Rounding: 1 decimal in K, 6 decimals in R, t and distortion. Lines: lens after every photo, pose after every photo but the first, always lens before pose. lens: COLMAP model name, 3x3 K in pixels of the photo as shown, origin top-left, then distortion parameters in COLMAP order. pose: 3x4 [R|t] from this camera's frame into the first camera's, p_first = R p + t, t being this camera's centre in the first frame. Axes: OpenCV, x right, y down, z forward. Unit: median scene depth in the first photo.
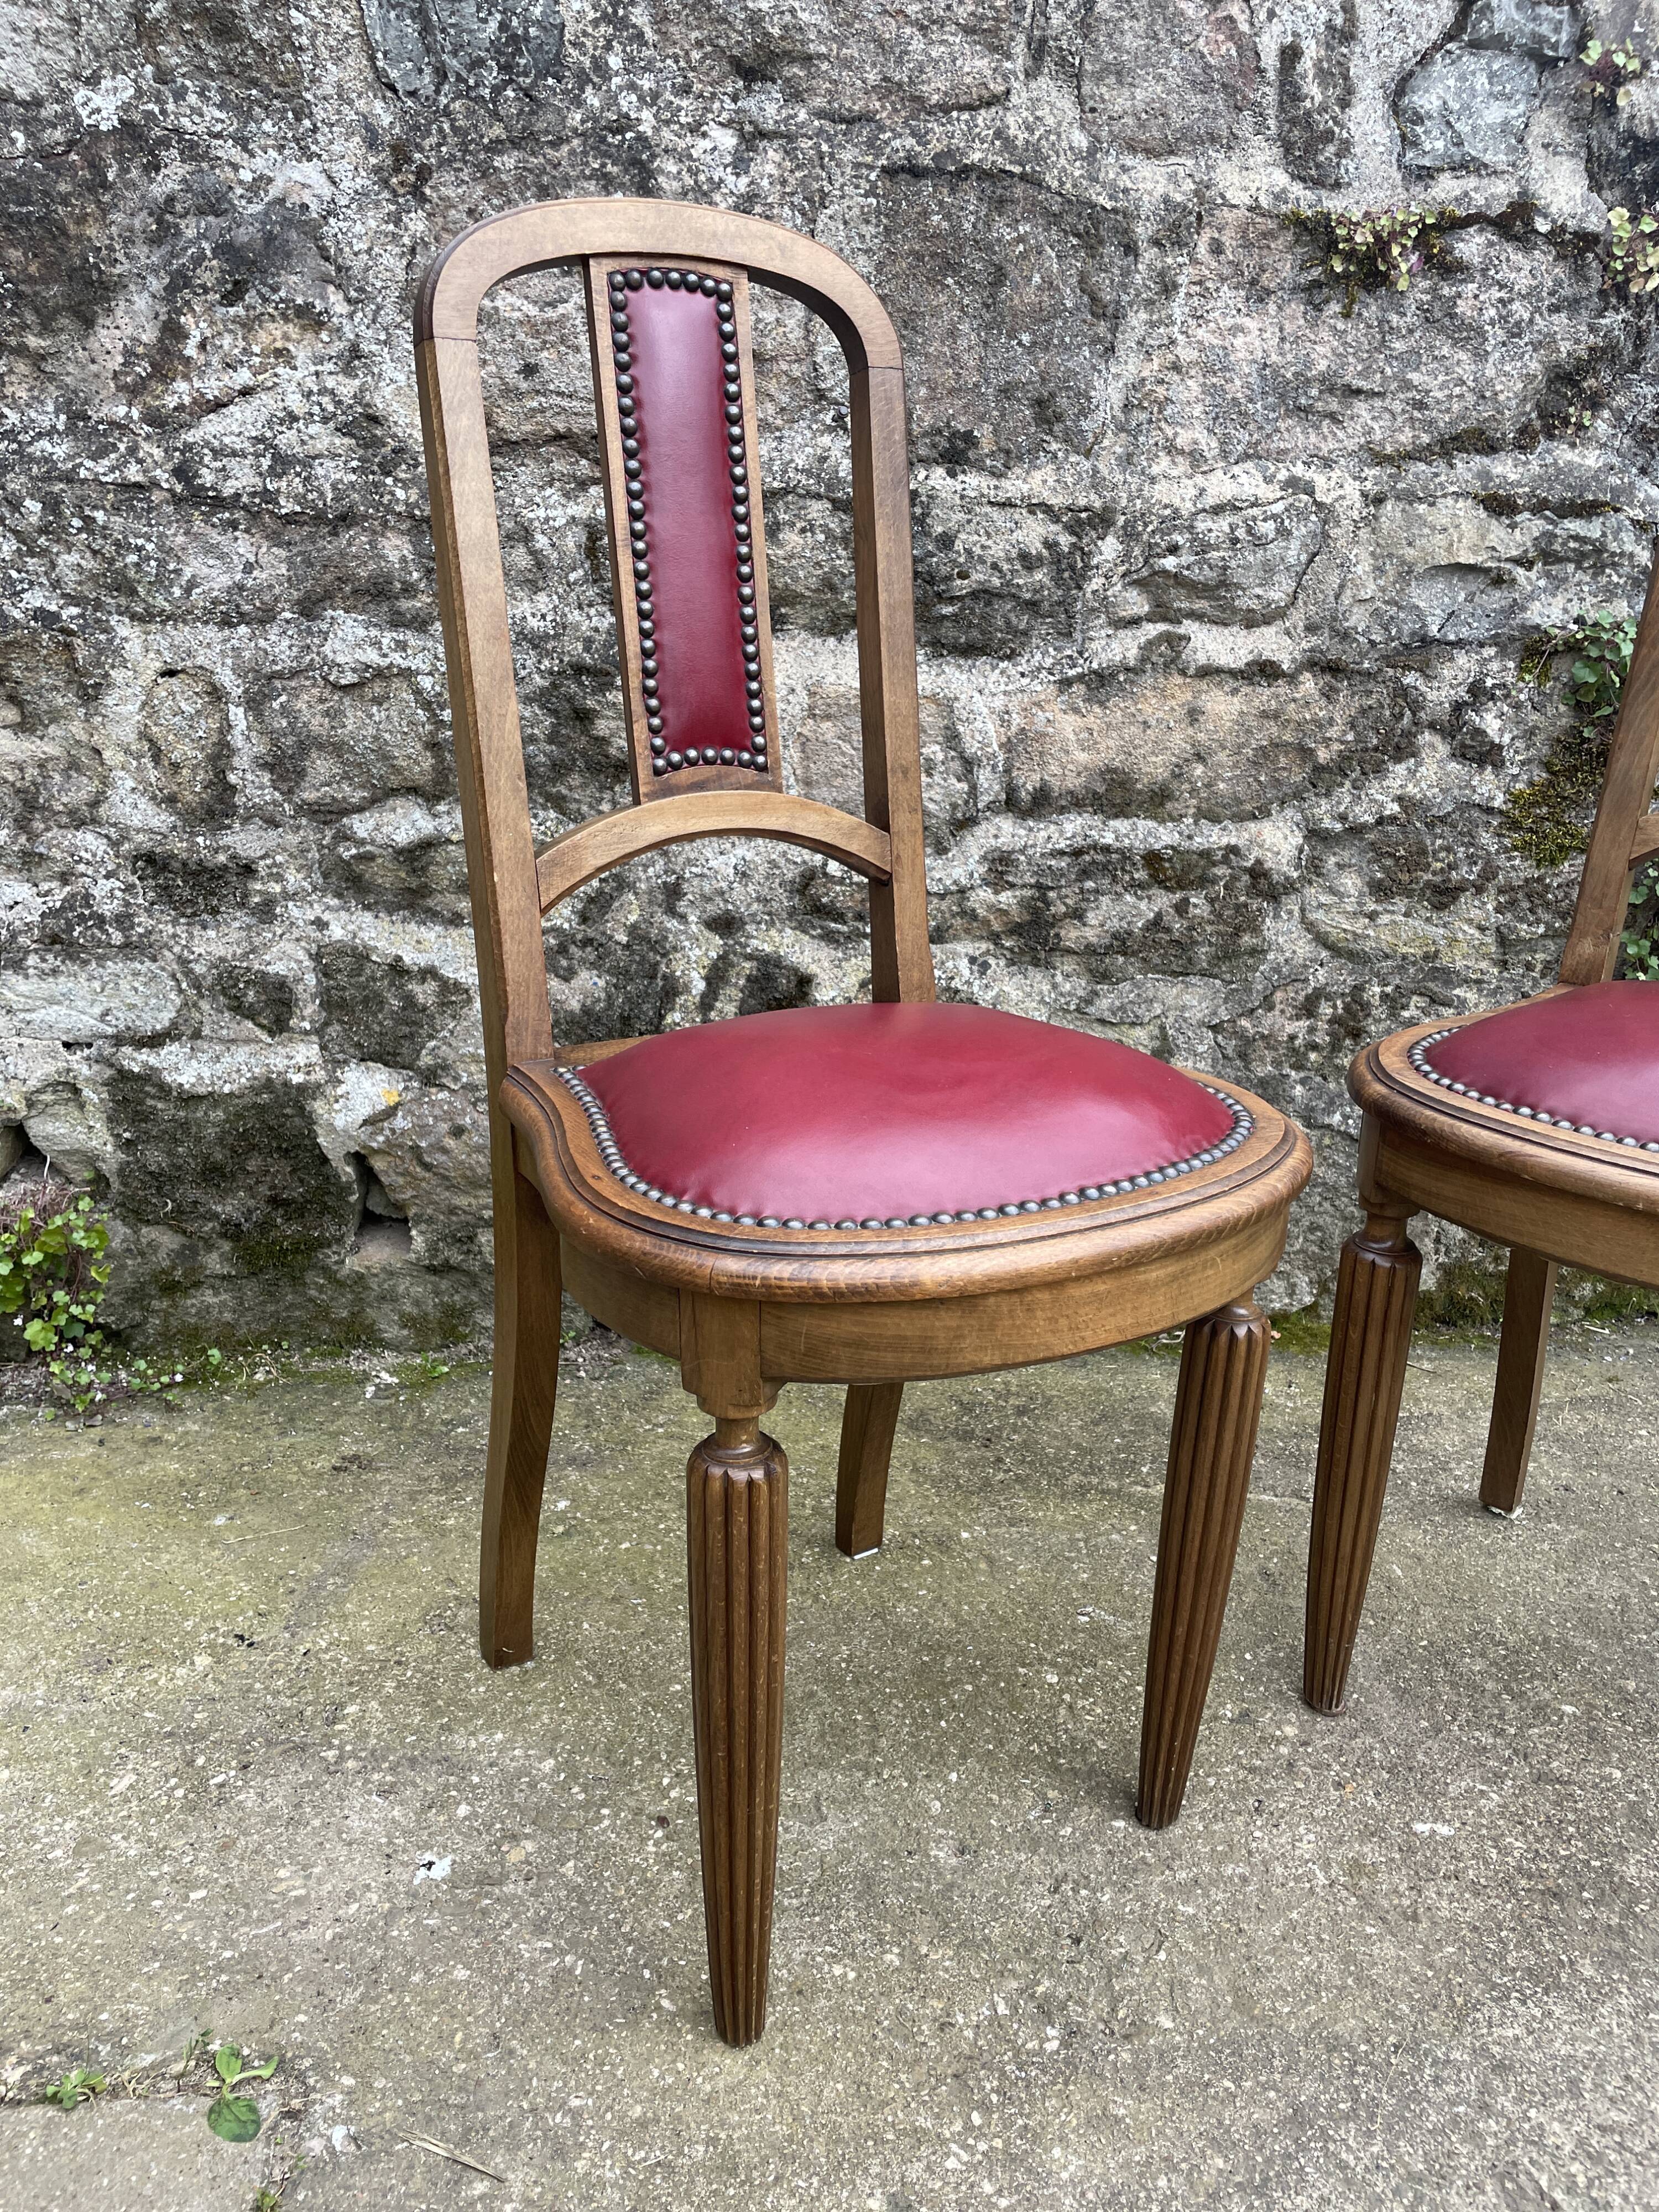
lens RADIAL K [[1684.4, 0, 825.8], [0, 1684.4, 1103.9], [0, 0, 1]] dist [0.088166, -0.121590]
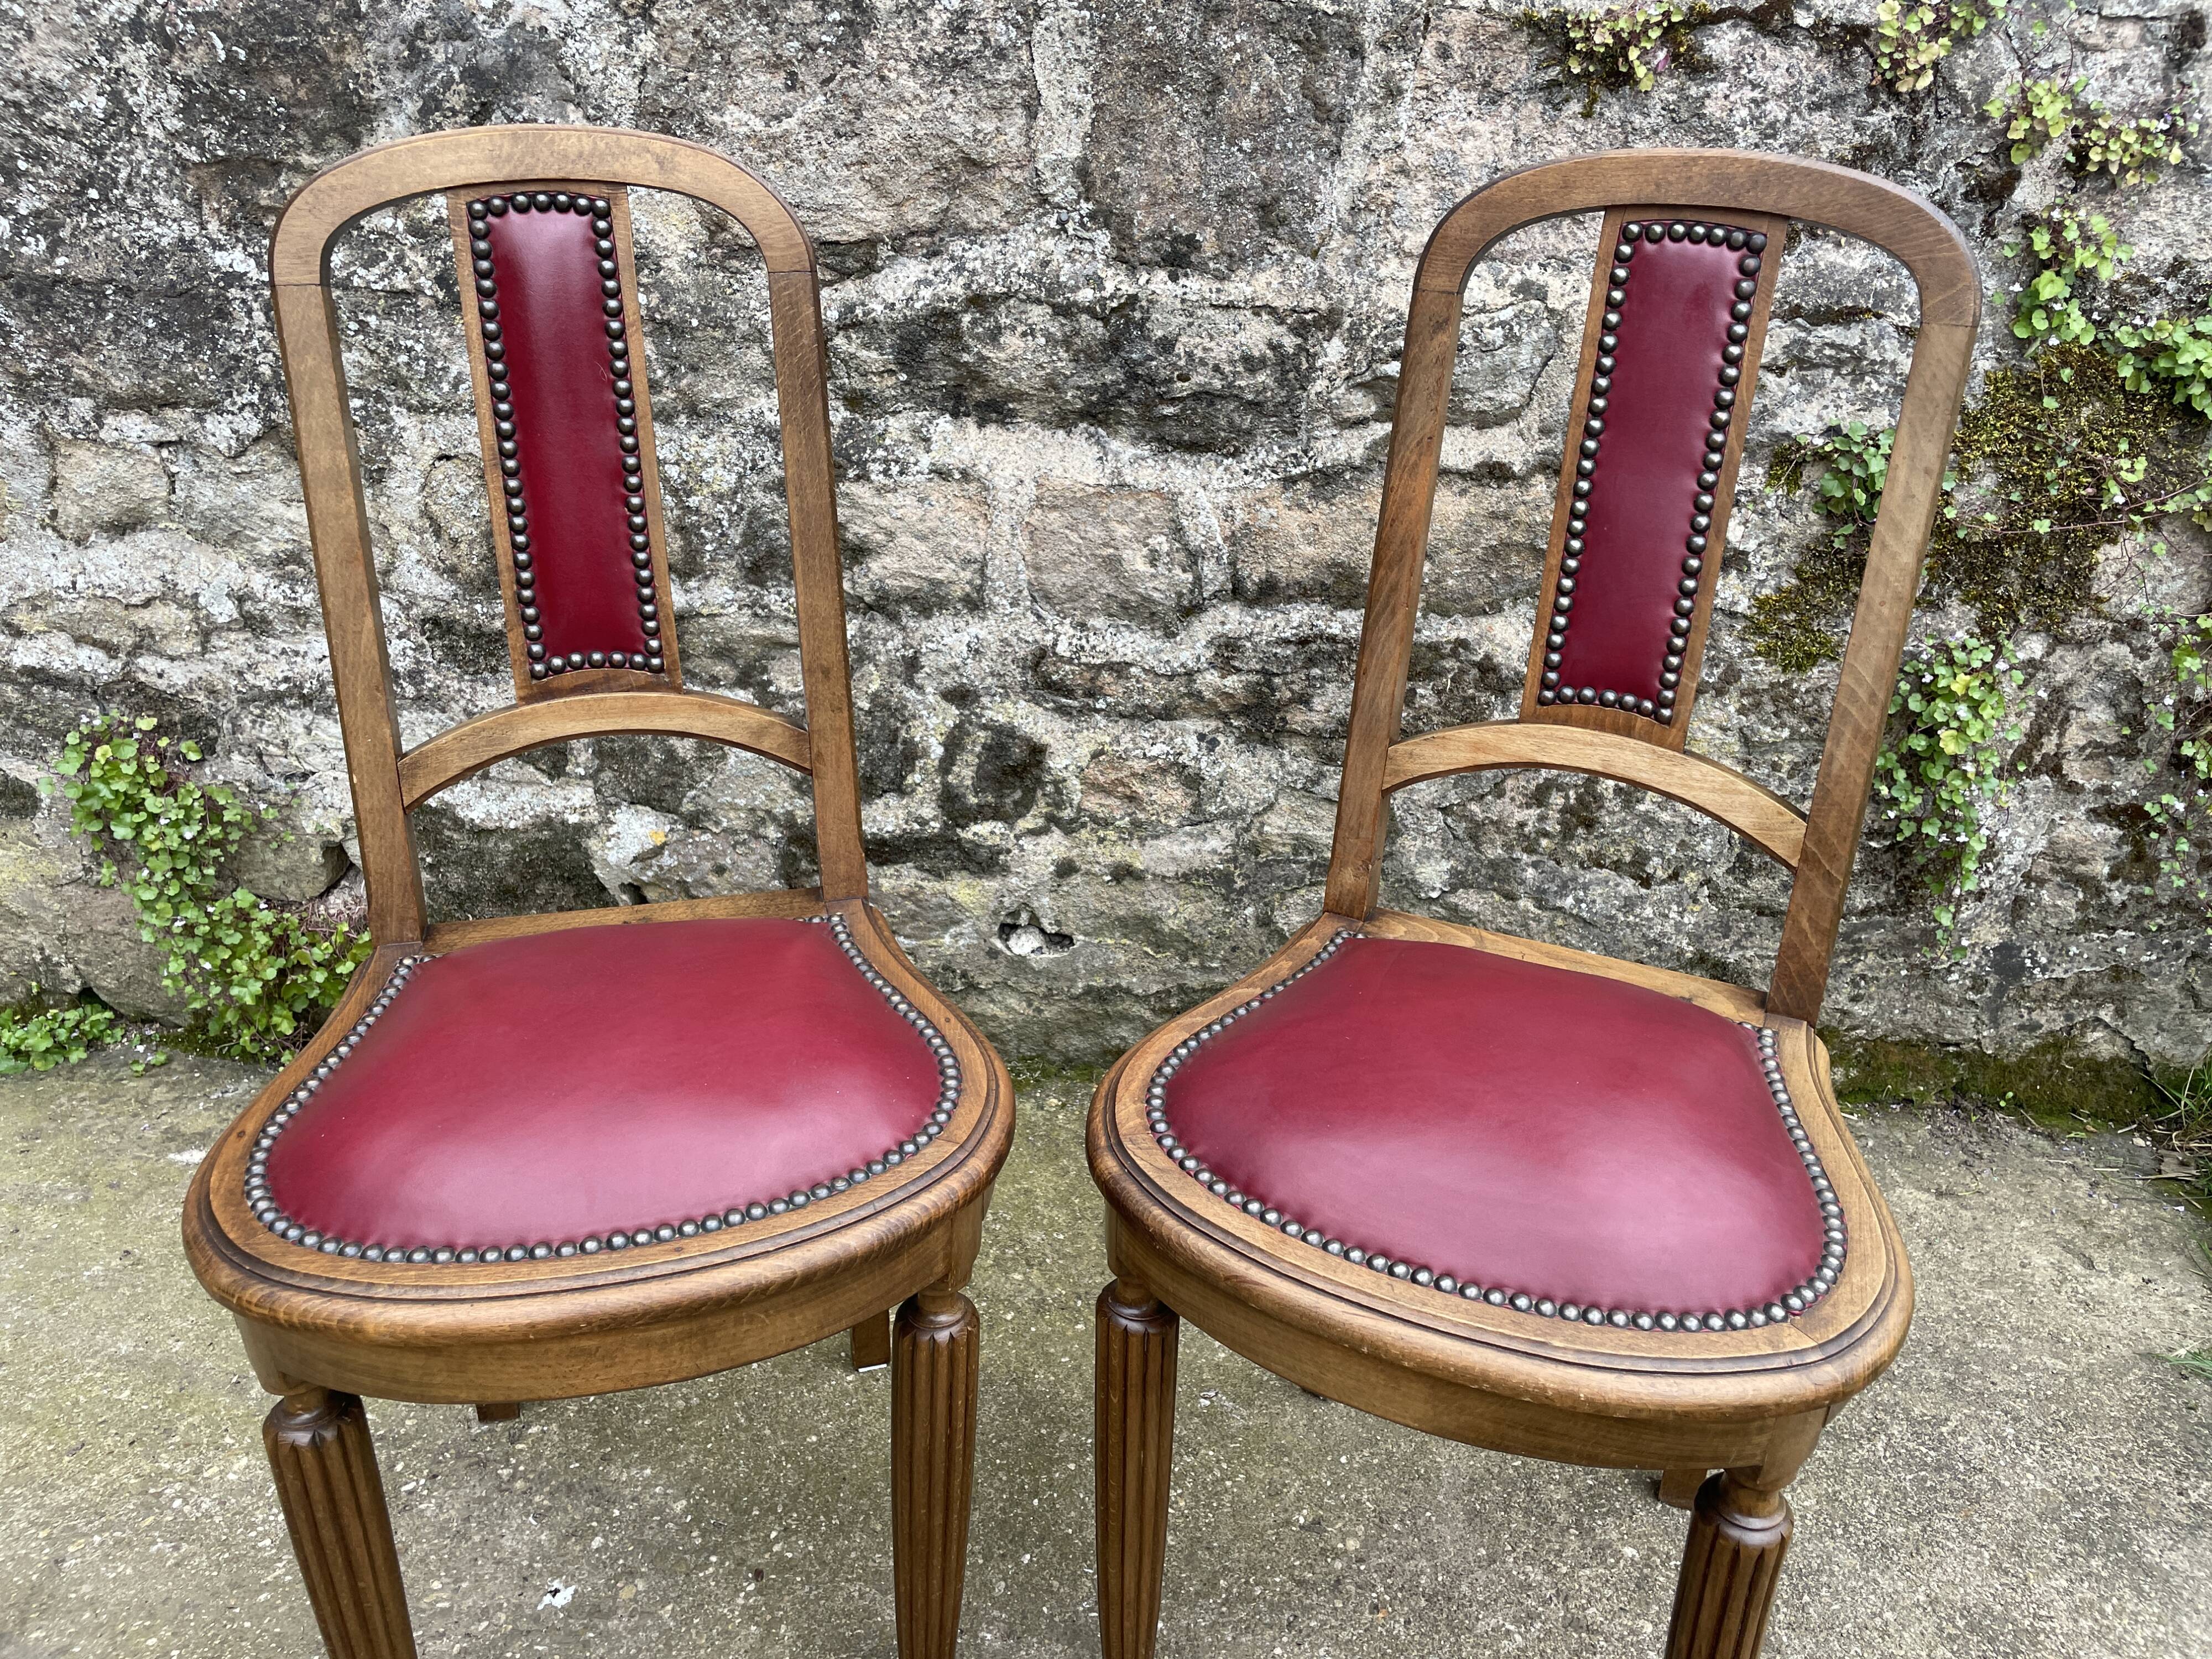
lens RADIAL K [[1684.4, 0, 1114.8], [0, 1684.4, 818.1], [0, 0, 1]] dist [0.088166, -0.121590]
pose [[0.987744, 0.060967, -0.143680, 0.200001], [-0.044246, 0.992167, 0.116824, -0.166000], [0.149677, -0.109035, 0.982705, -0.026261]]
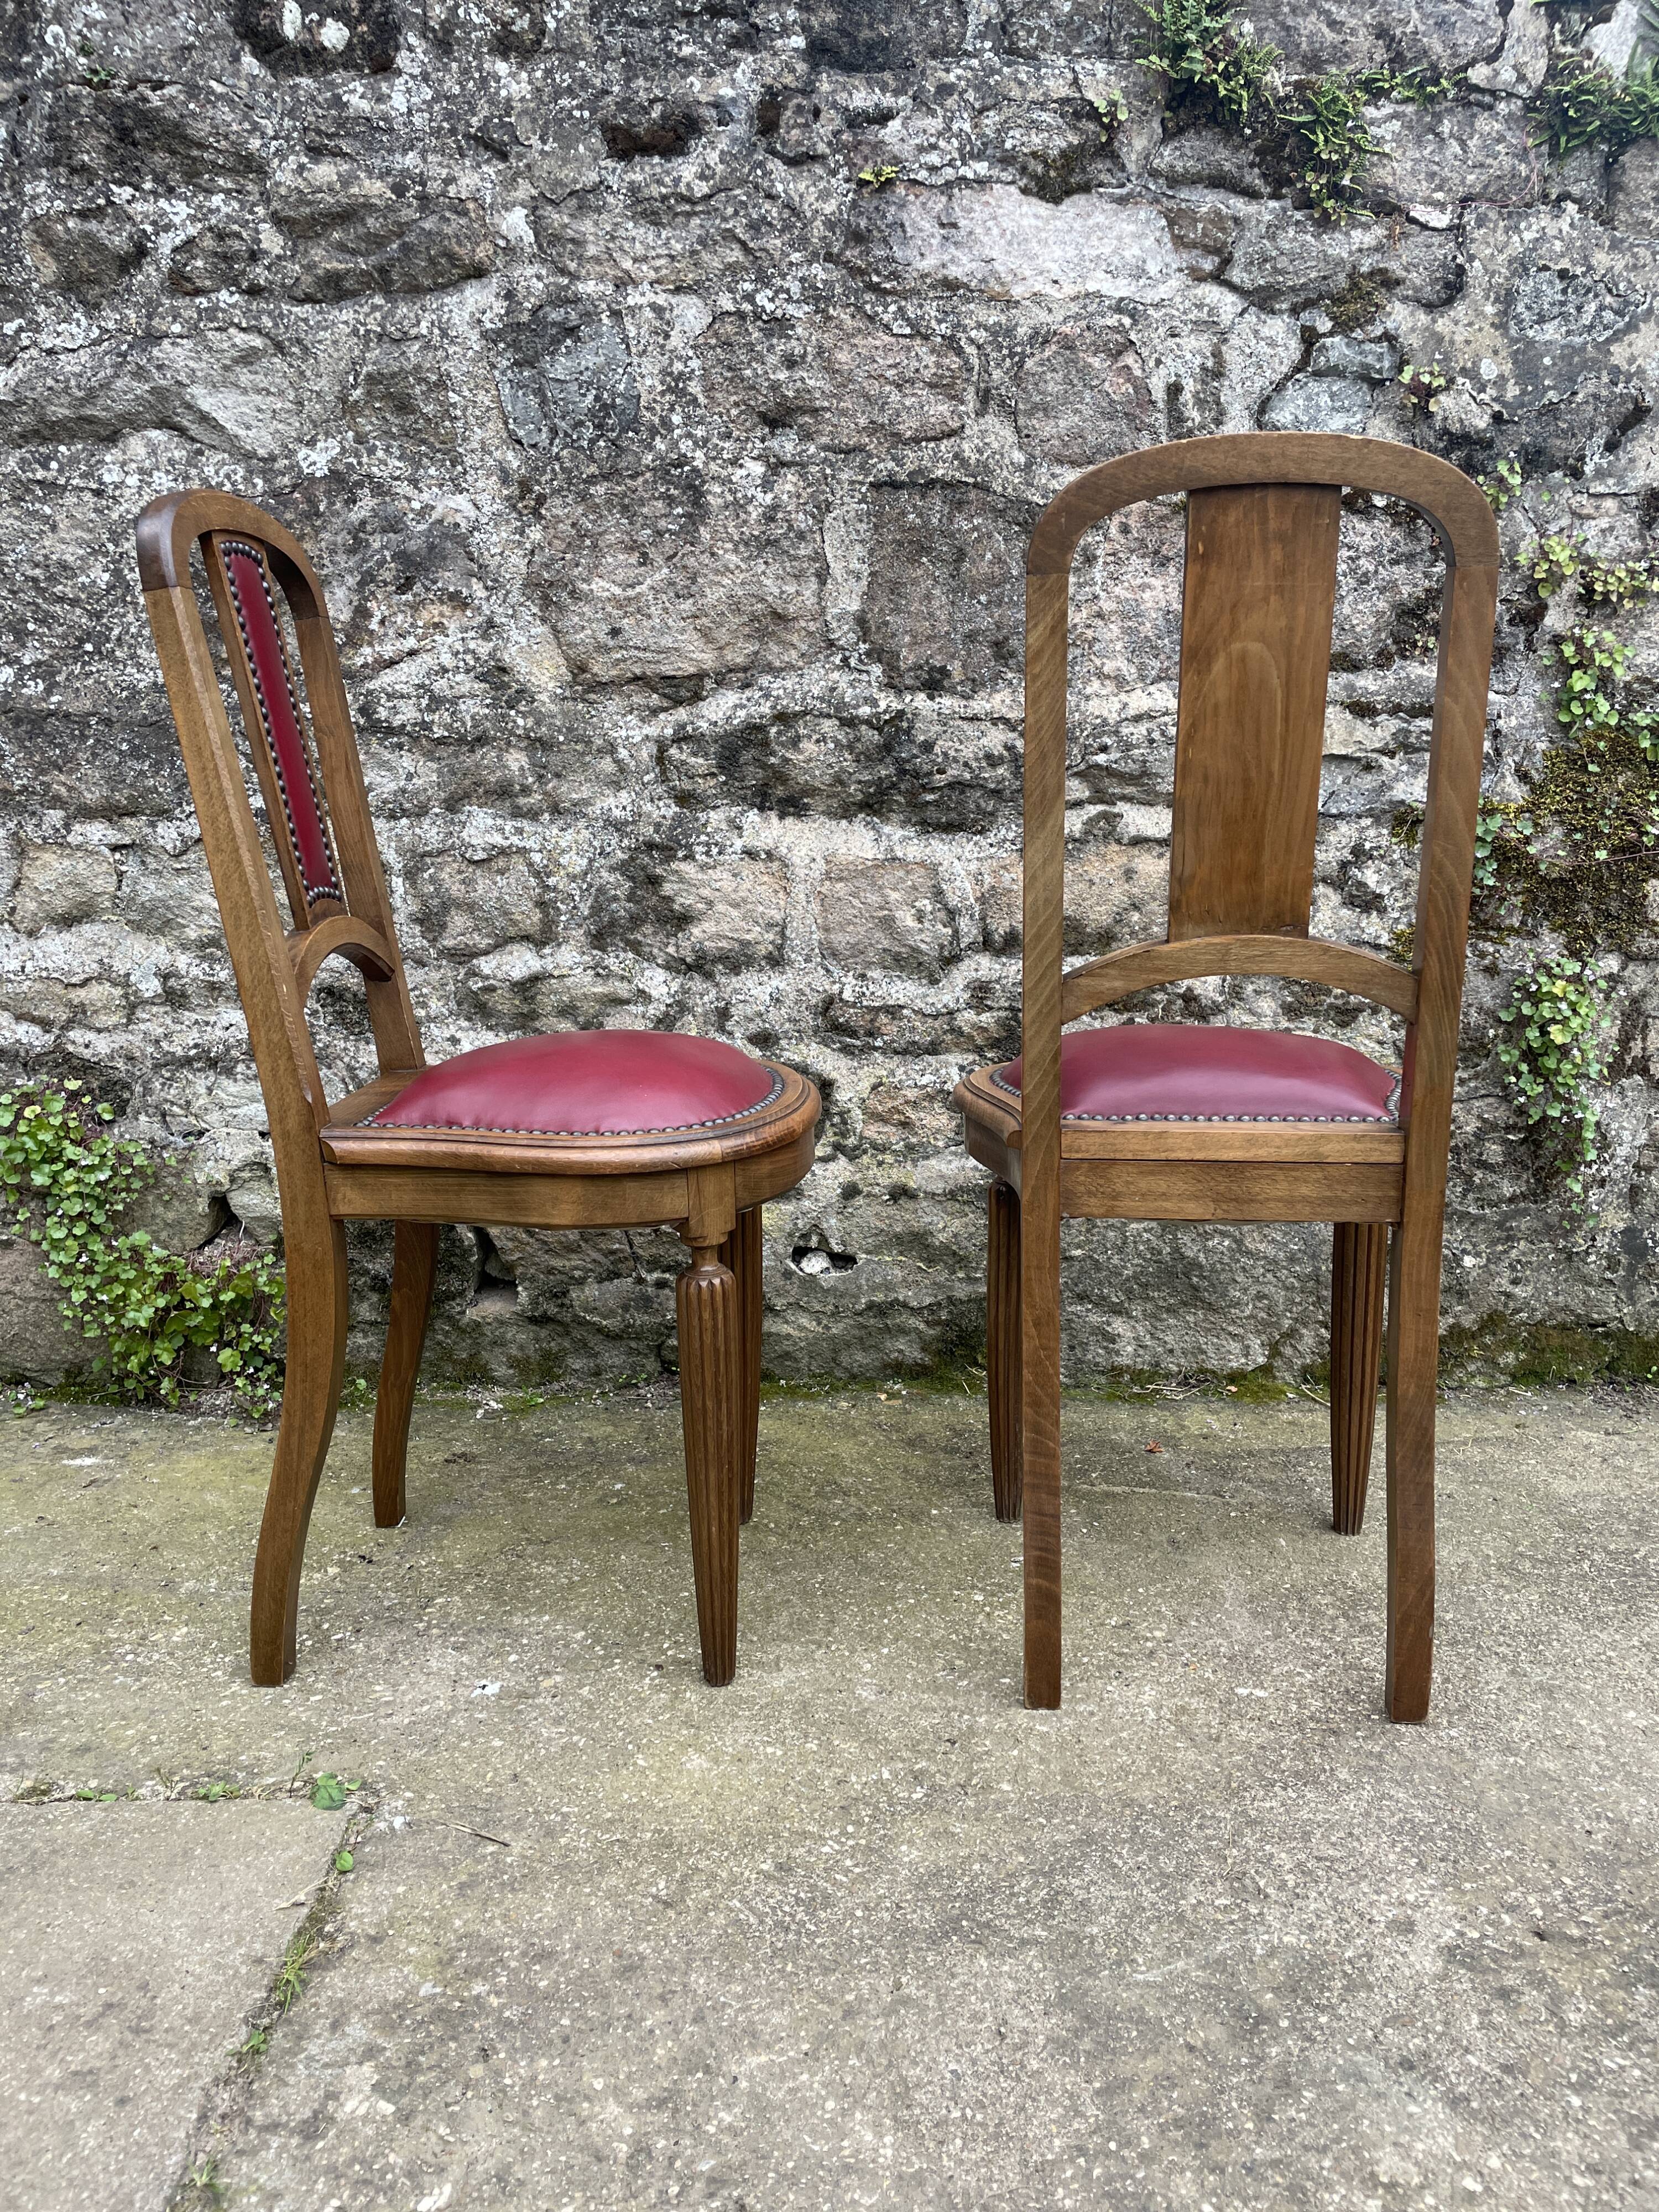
lens RADIAL K [[1684.7, 0, 852.6], [0, 1684.7, 1107.5], [0, 0, 1]] dist [0.090281, -0.123844]
pose [[0.995798, -0.004839, -0.091452, 0.129925], [-0.007407, 0.991076, -0.133088, 0.119215], [0.091280, 0.133207, 0.986876, -0.257319]]
